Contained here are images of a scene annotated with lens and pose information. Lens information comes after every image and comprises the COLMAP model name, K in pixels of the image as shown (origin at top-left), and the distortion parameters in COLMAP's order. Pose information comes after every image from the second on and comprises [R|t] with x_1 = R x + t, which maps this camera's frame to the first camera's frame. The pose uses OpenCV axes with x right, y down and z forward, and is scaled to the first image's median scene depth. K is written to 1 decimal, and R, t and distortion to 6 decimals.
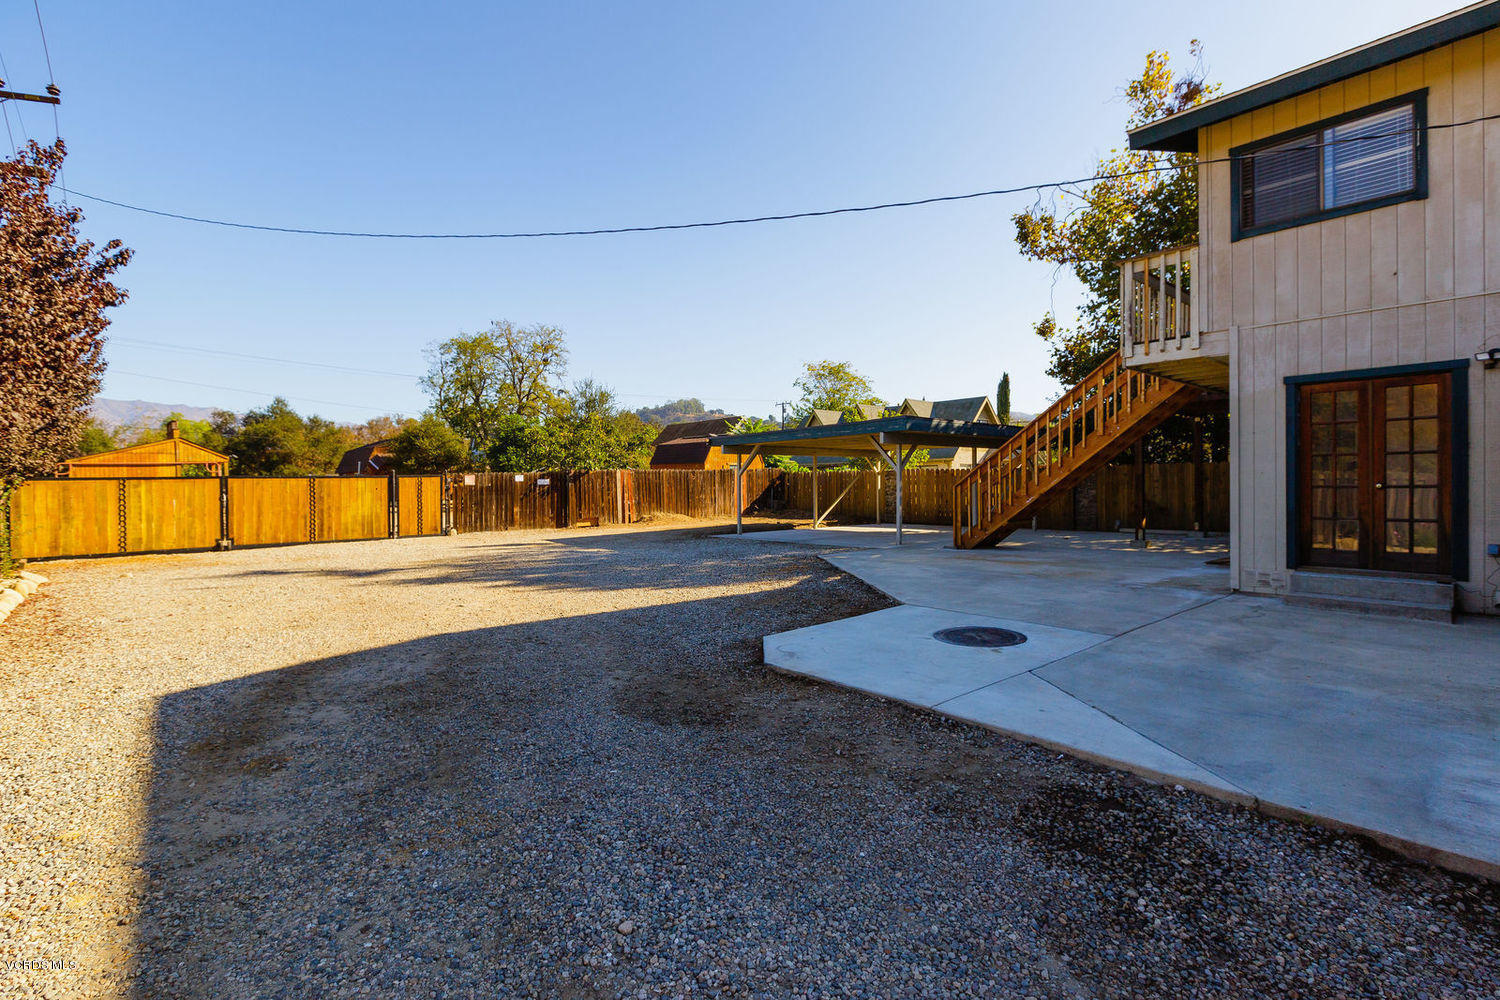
lens RADIAL K [[695.2, 0, 753.6], [0, 695.2, 501.8], [0, 0, 1]] dist [0.005354, 0.000124]
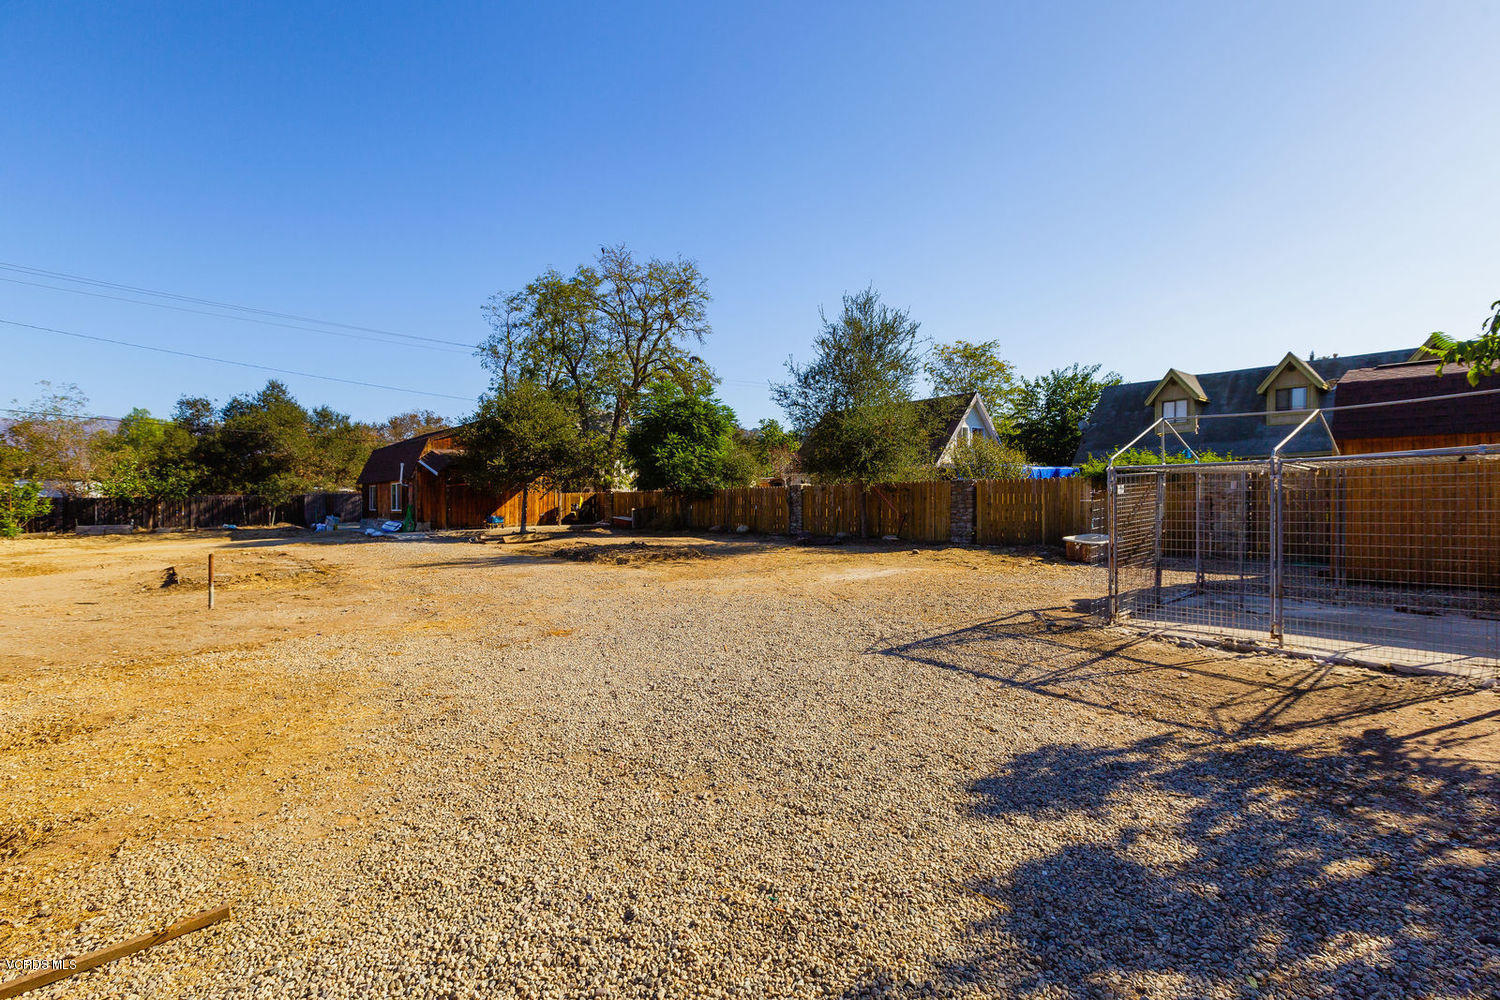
lens RADIAL K [[669.5, 0, 745.7], [0, 669.5, 486.3], [0, 0, 1]] dist [0.001910, 0.000176]
pose [[0.999916, -0.008478, 0.009797, -0.208577], [0.008869, 0.999138, -0.040557, -0.008815], [-0.009444, 0.040641, 0.999129, 0.318283]]
